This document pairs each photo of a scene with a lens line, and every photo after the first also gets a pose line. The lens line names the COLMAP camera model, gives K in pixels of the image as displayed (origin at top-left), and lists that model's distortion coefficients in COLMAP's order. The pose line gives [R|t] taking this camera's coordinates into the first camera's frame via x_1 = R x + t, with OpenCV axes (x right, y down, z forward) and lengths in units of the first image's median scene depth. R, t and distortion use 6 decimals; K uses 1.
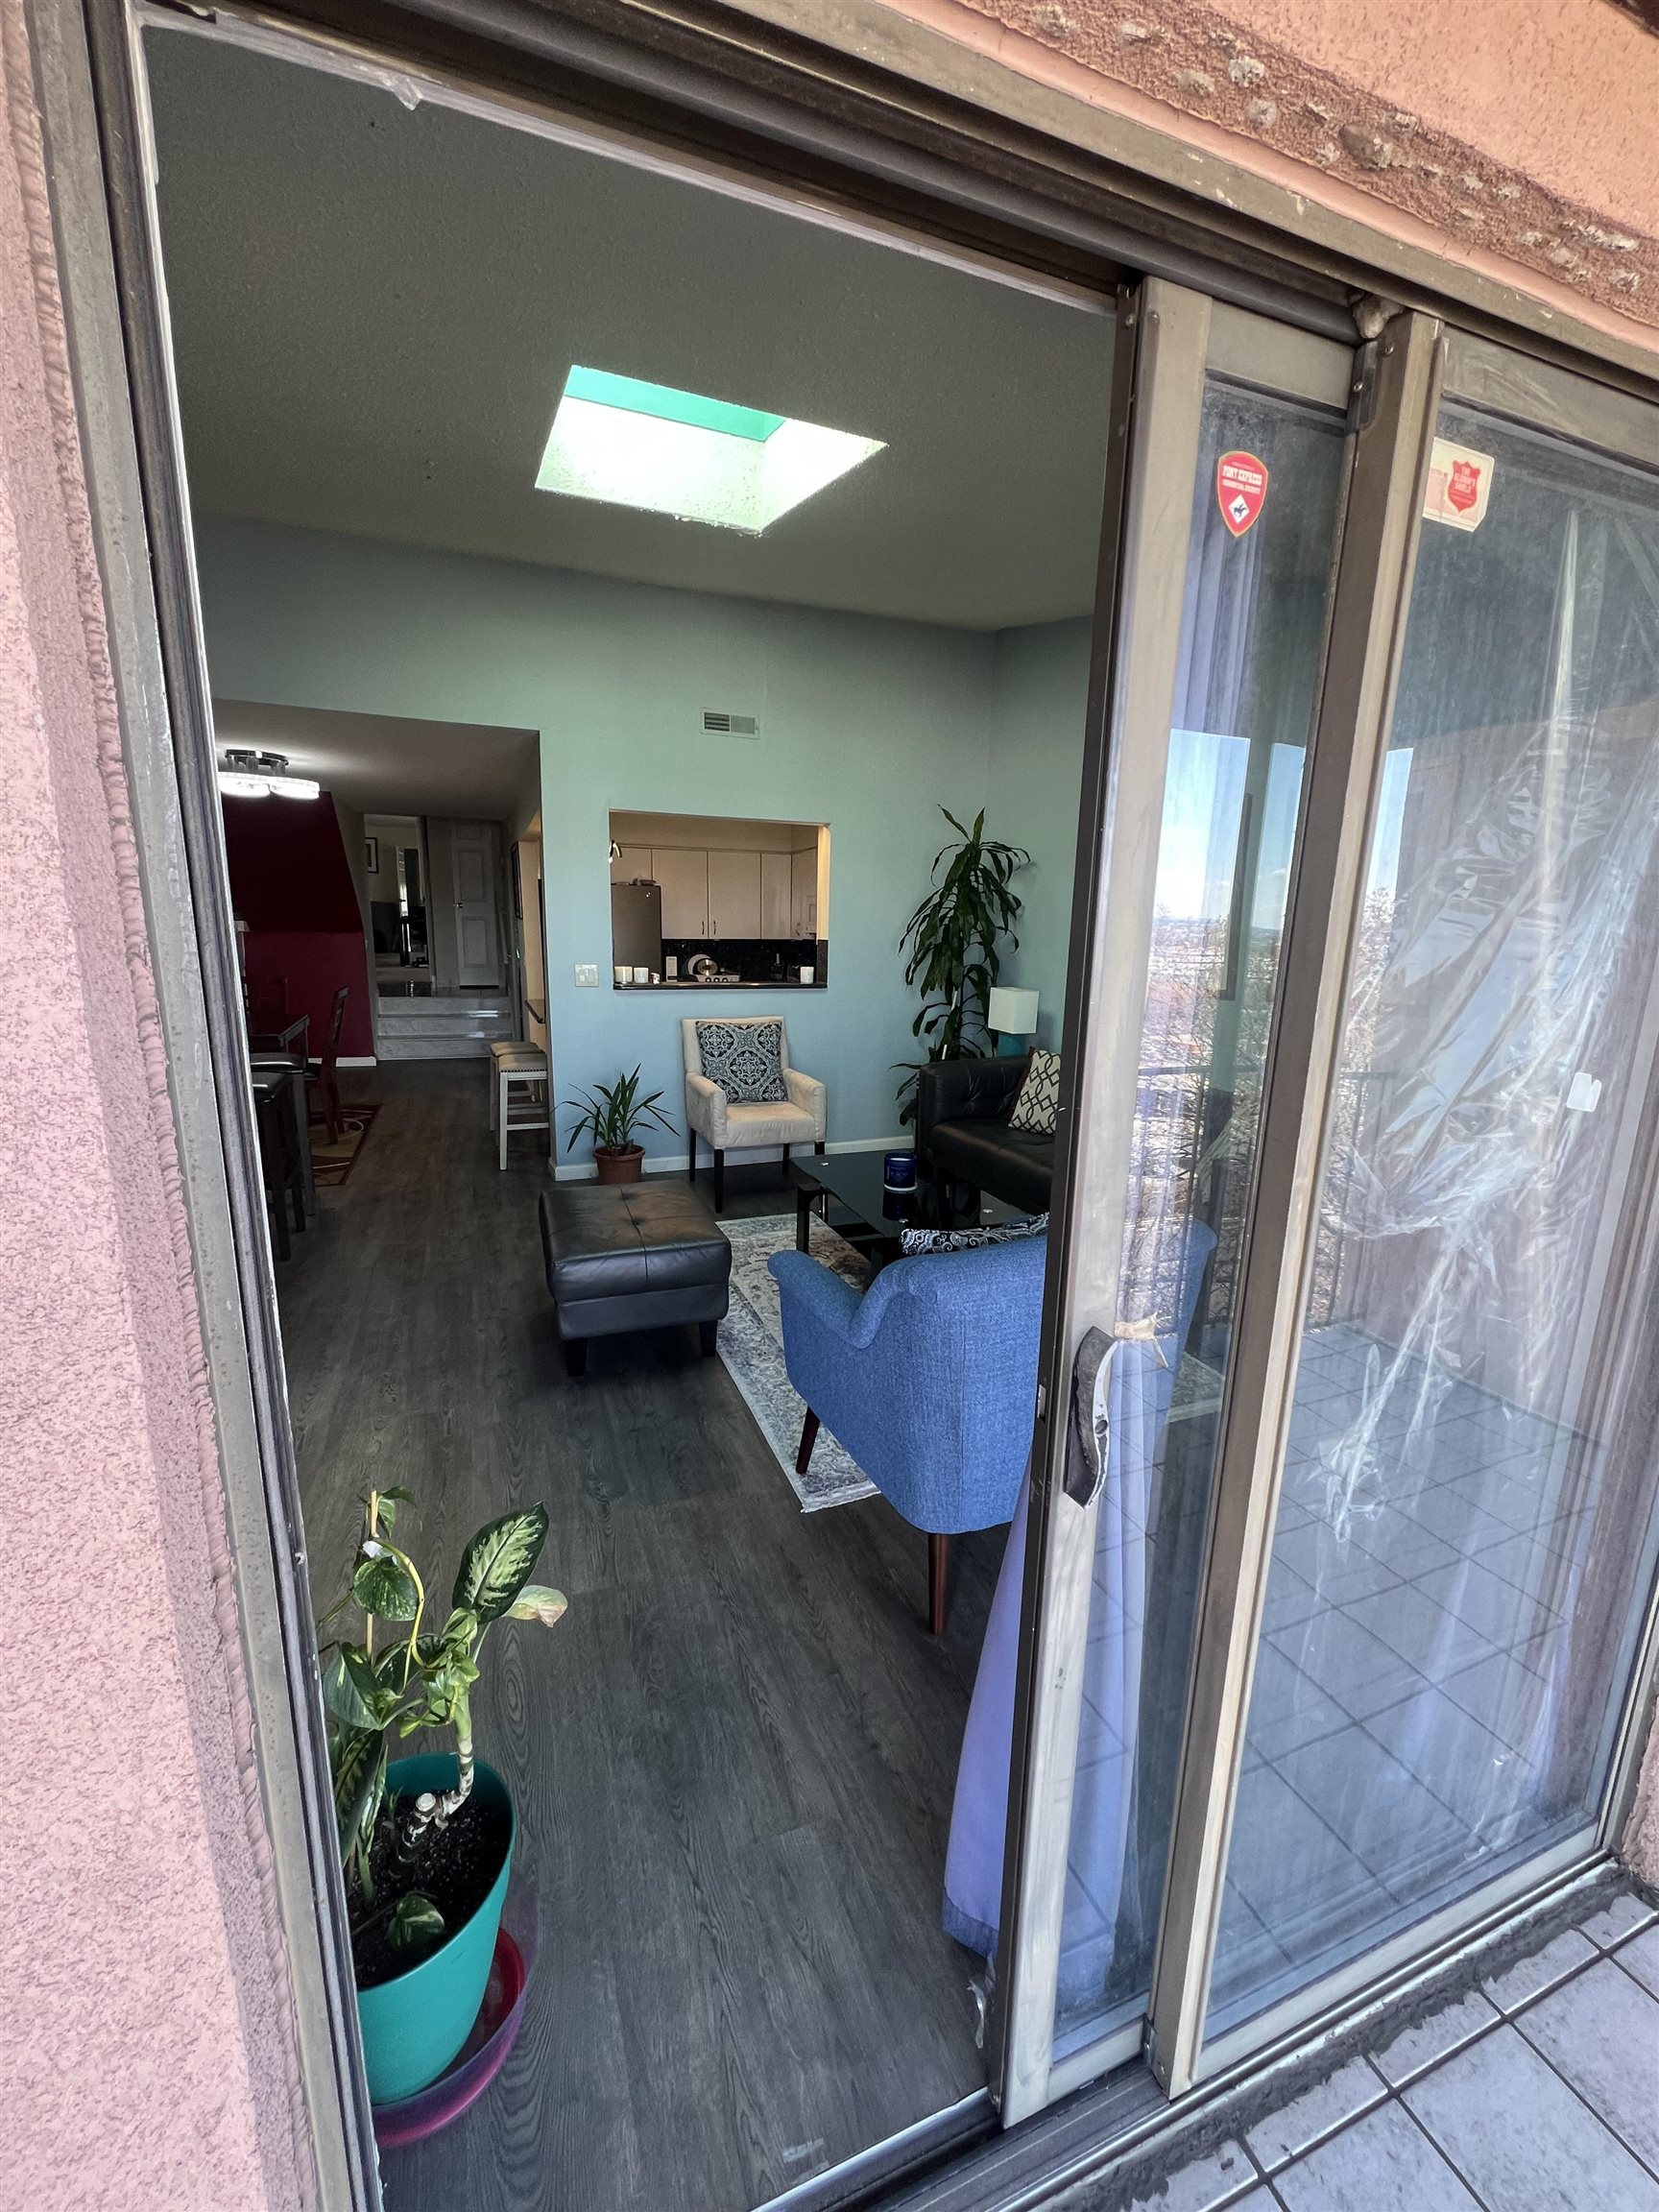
lens RADIAL K [[873.5, 0, 815.8], [0, 873.5, 1103.6], [0, 0, 1]] dist [-0.001447, 0.000045]
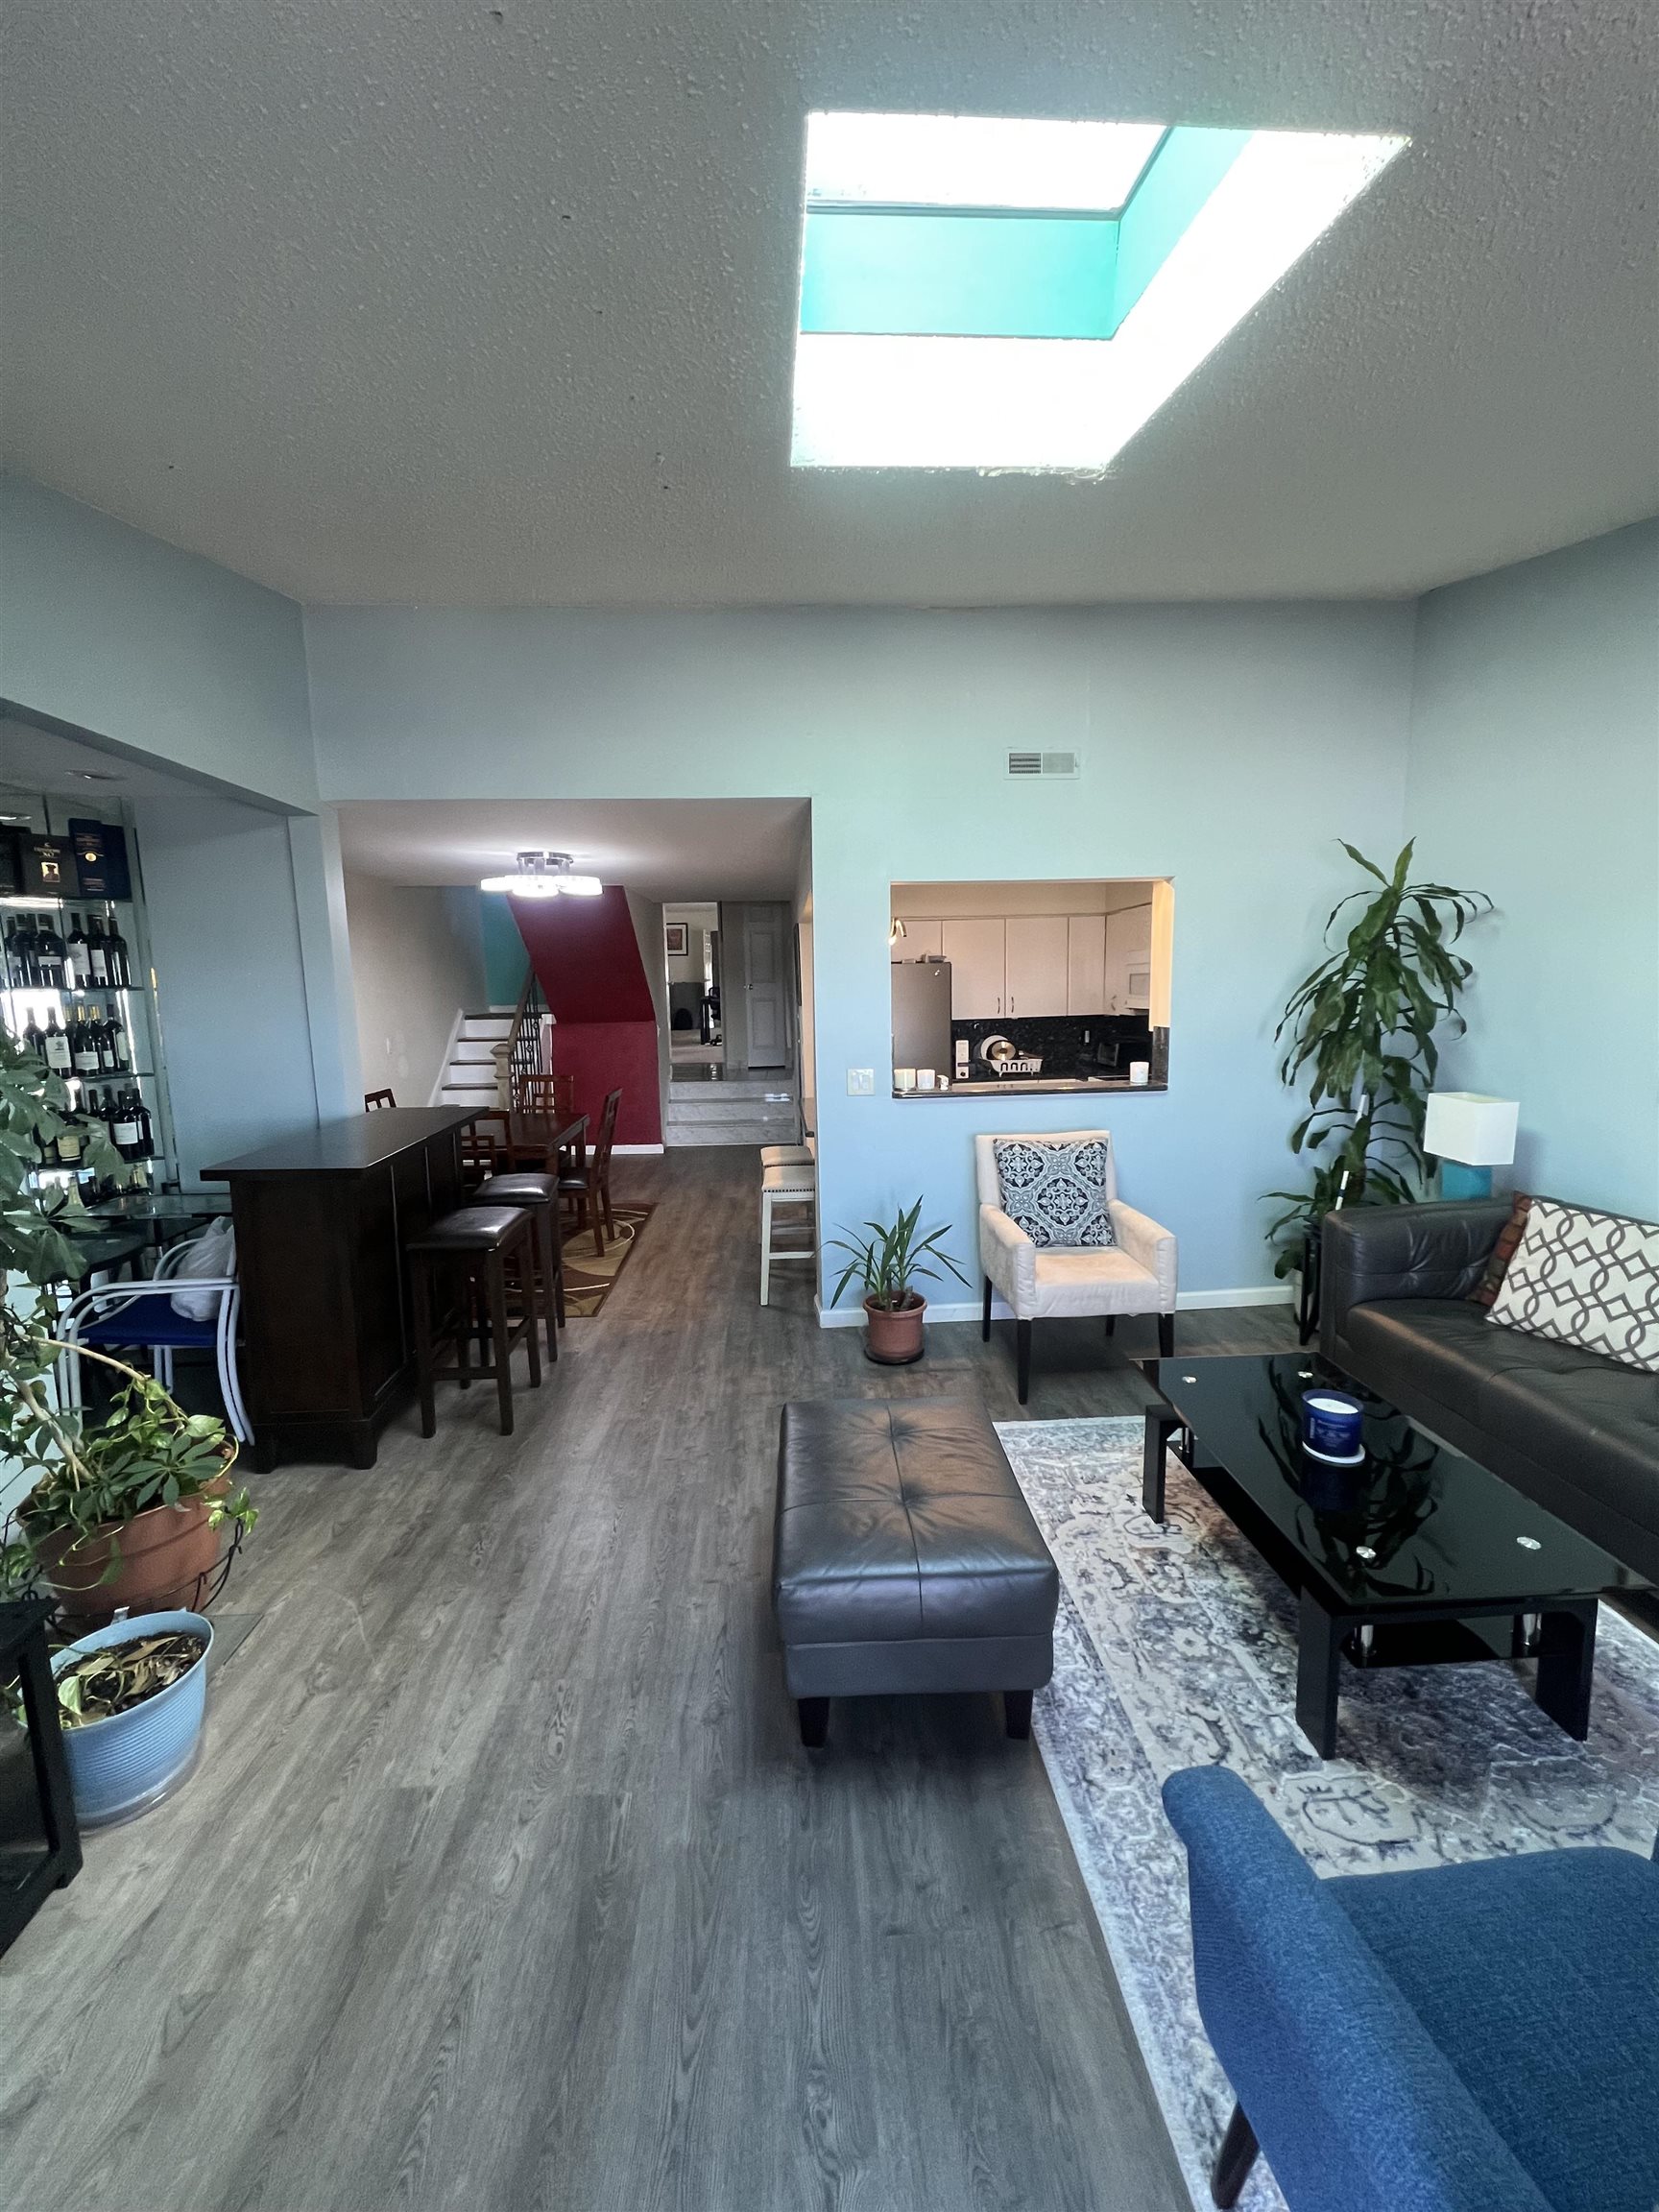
lens RADIAL K [[873.5, 0, 825.4], [0, 873.5, 1110.1], [0, 0, 1]] dist [-0.001447, 0.000045]
pose [[0.950521, 0.002502, -0.310651, -0.036586], [-0.021220, 0.998155, -0.056889, -0.071041], [0.309935, 0.060667, 0.948820, 0.203503]]
